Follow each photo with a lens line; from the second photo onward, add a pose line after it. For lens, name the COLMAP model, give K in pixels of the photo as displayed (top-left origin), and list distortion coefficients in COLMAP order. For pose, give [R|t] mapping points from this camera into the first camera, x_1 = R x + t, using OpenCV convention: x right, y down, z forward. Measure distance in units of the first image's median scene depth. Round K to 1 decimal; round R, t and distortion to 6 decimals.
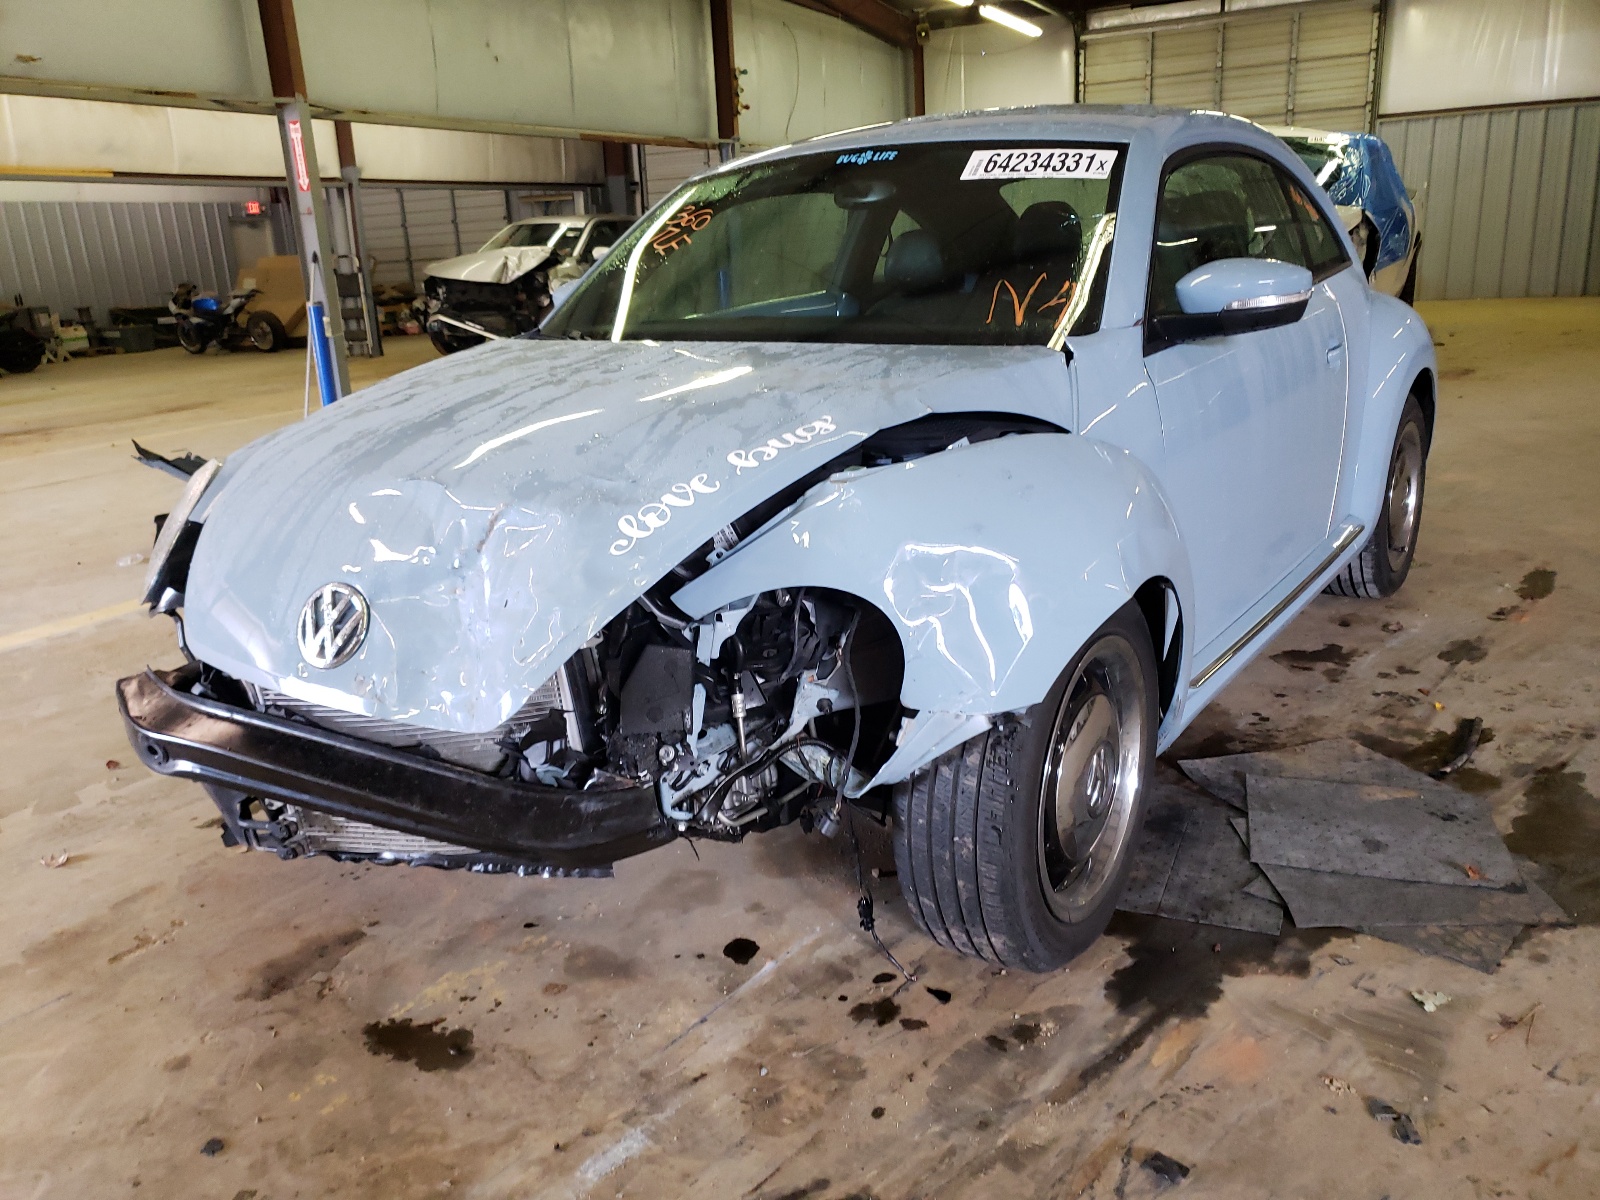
lens RADIAL K [[1231.6, 0, 822.5], [0, 1231.6, 593.8], [0, 0, 1]] dist [0.021684, -0.002297]
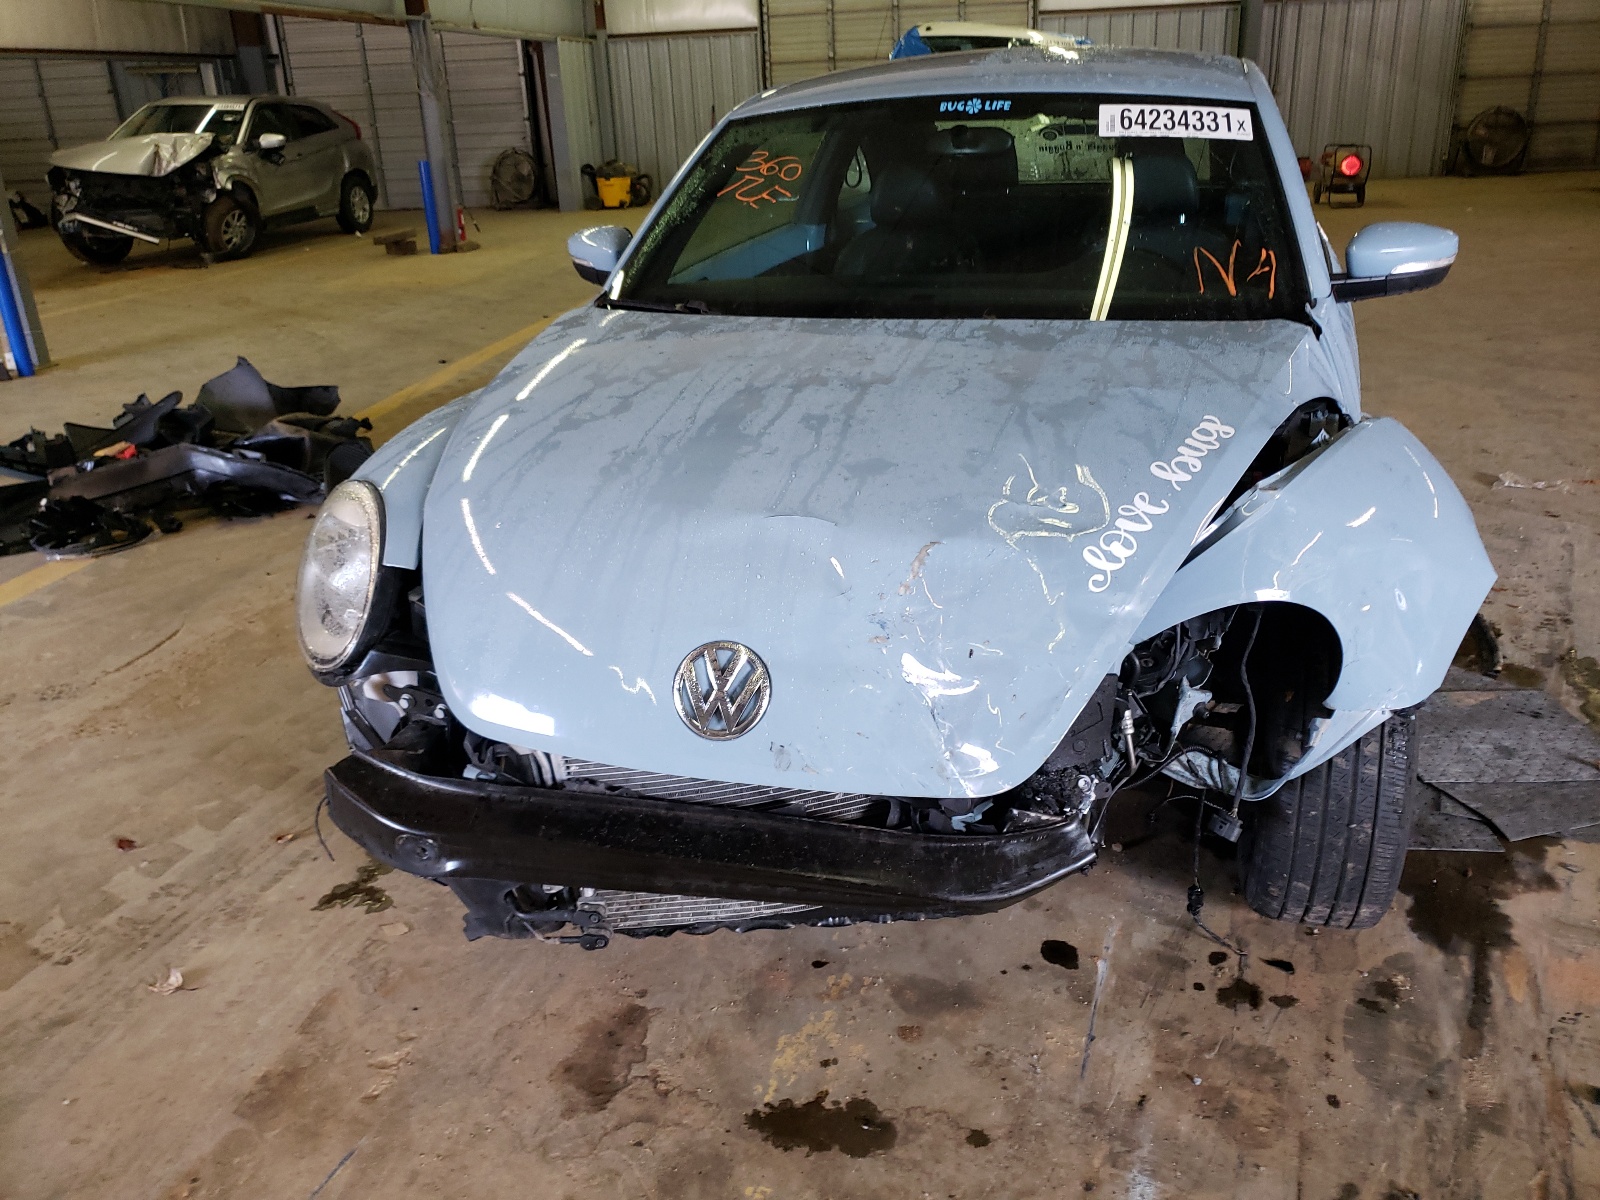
lens RADIAL K [[1222.6, 0, 856.8], [0, 1222.6, 565.4], [0, 0, 1]] dist [0.008357, 0.015818]
pose [[0.952229, -0.092331, 0.291093, -0.480195], [0.071622, 0.994135, 0.081034, -0.110255], [-0.296867, -0.056314, 0.953257, 0.136719]]
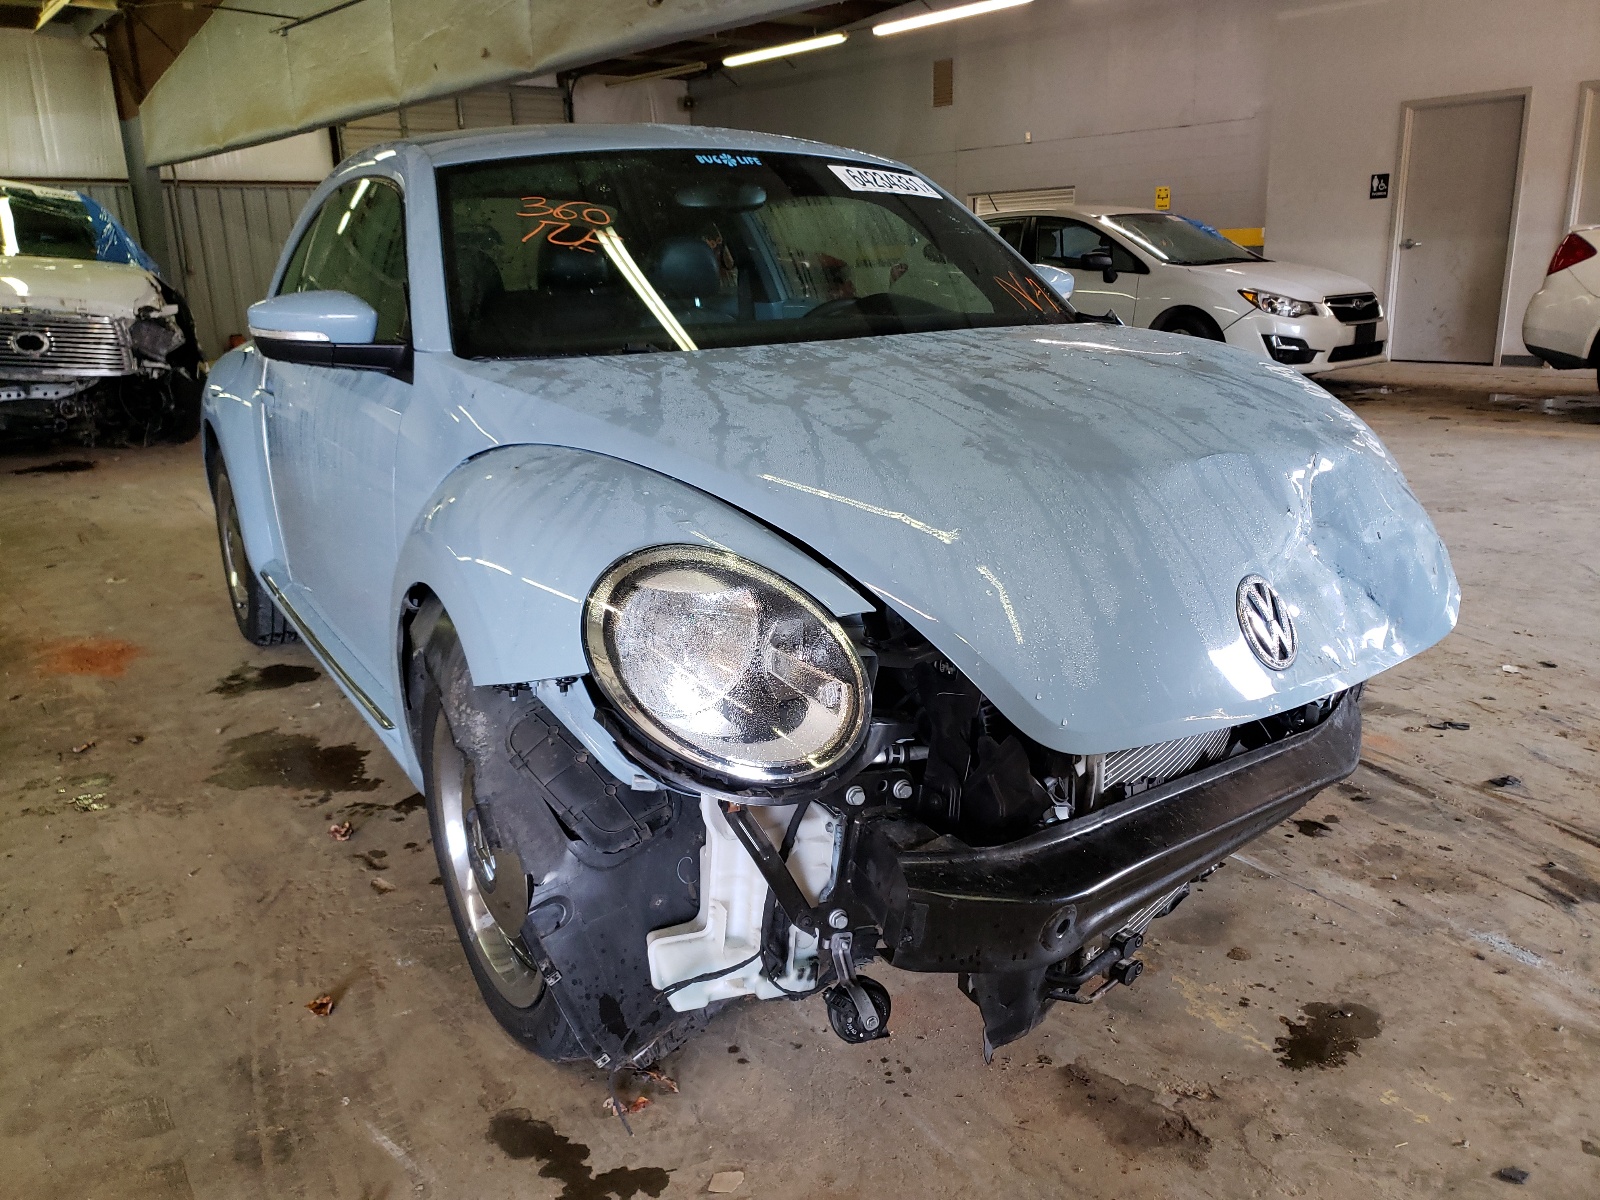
lens RADIAL K [[1213.9, 0, 793.2], [0, 1213.9, 575.1], [0, 0, 1]] dist [0.005016, 0.000770]
pose [[0.405466, -0.197082, 0.892612, -1.142566], [0.260831, 0.960830, 0.093663, -0.155265], [-0.876108, 0.194844, 0.440989, 0.797477]]
